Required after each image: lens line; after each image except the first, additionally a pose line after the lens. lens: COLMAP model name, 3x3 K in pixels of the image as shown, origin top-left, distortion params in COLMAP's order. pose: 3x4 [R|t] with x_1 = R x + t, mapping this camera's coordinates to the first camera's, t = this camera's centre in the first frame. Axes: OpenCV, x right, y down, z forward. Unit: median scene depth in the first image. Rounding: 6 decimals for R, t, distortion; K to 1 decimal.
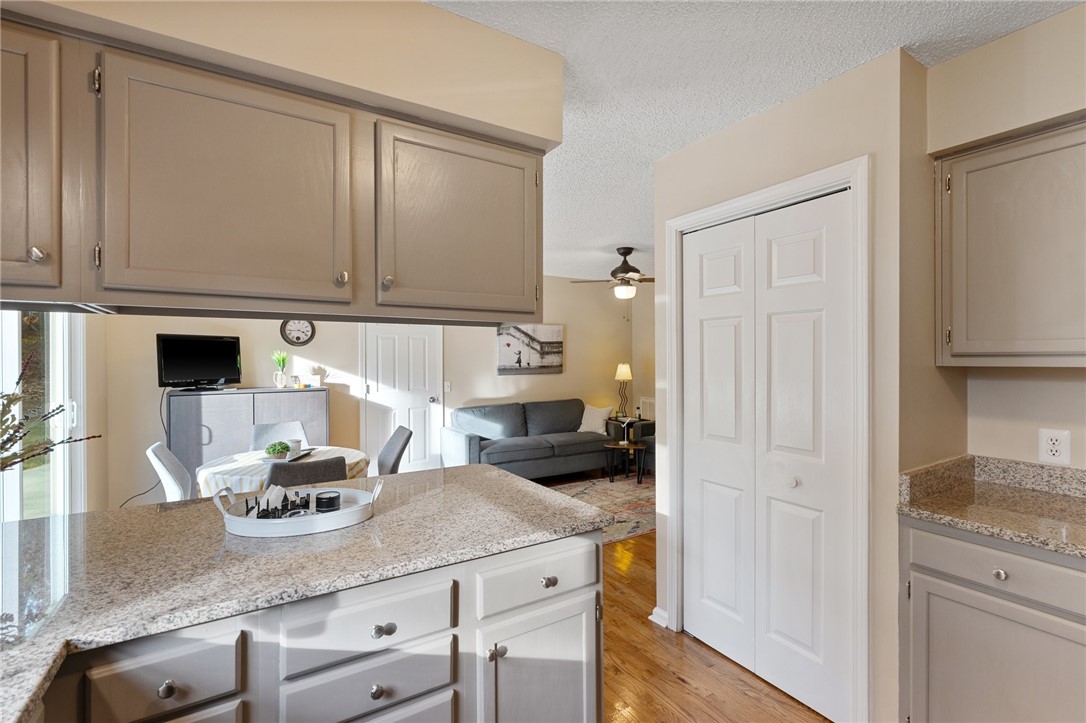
lens RADIAL K [[492.8, 0, 540.9], [0, 492.8, 362.5], [0, 0, 1]] dist [-0.002281, 0.000011]
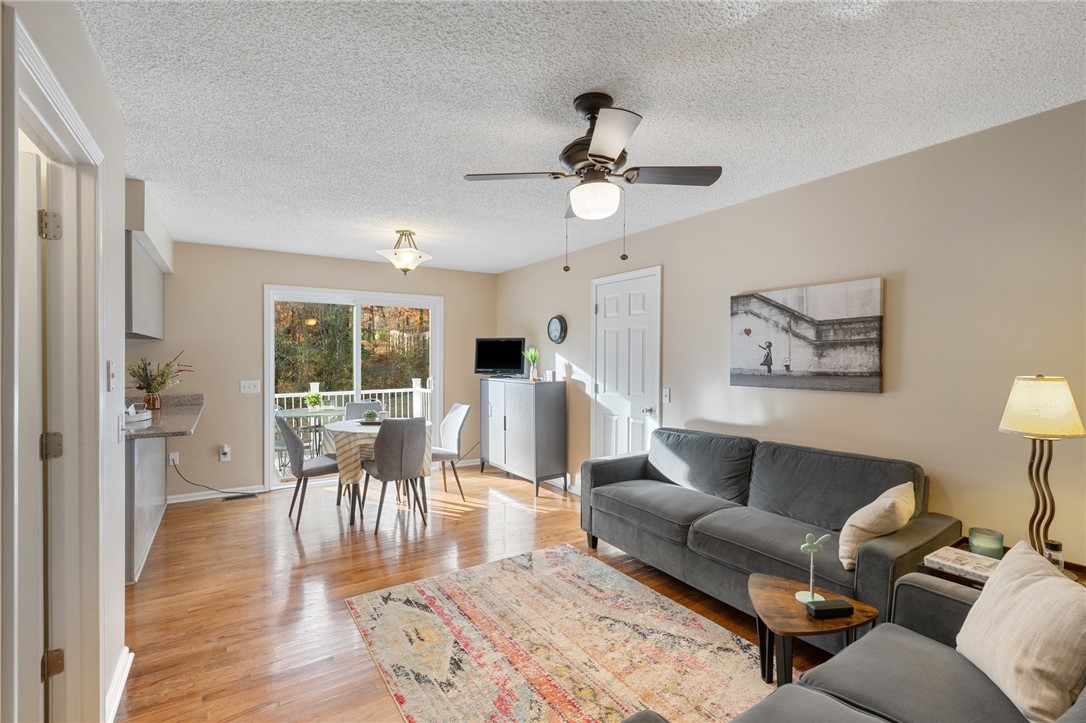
lens RADIAL K [[492.8, 0, 539.3], [0, 492.8, 357.9], [0, 0, 1]] dist [-0.002281, 0.000011]
pose [[0.011850, 0.004932, -0.999918, 0.487343], [-0.014496, 0.999884, 0.004760, -0.005683], [0.999825, 0.014439, 0.011920, 0.761751]]
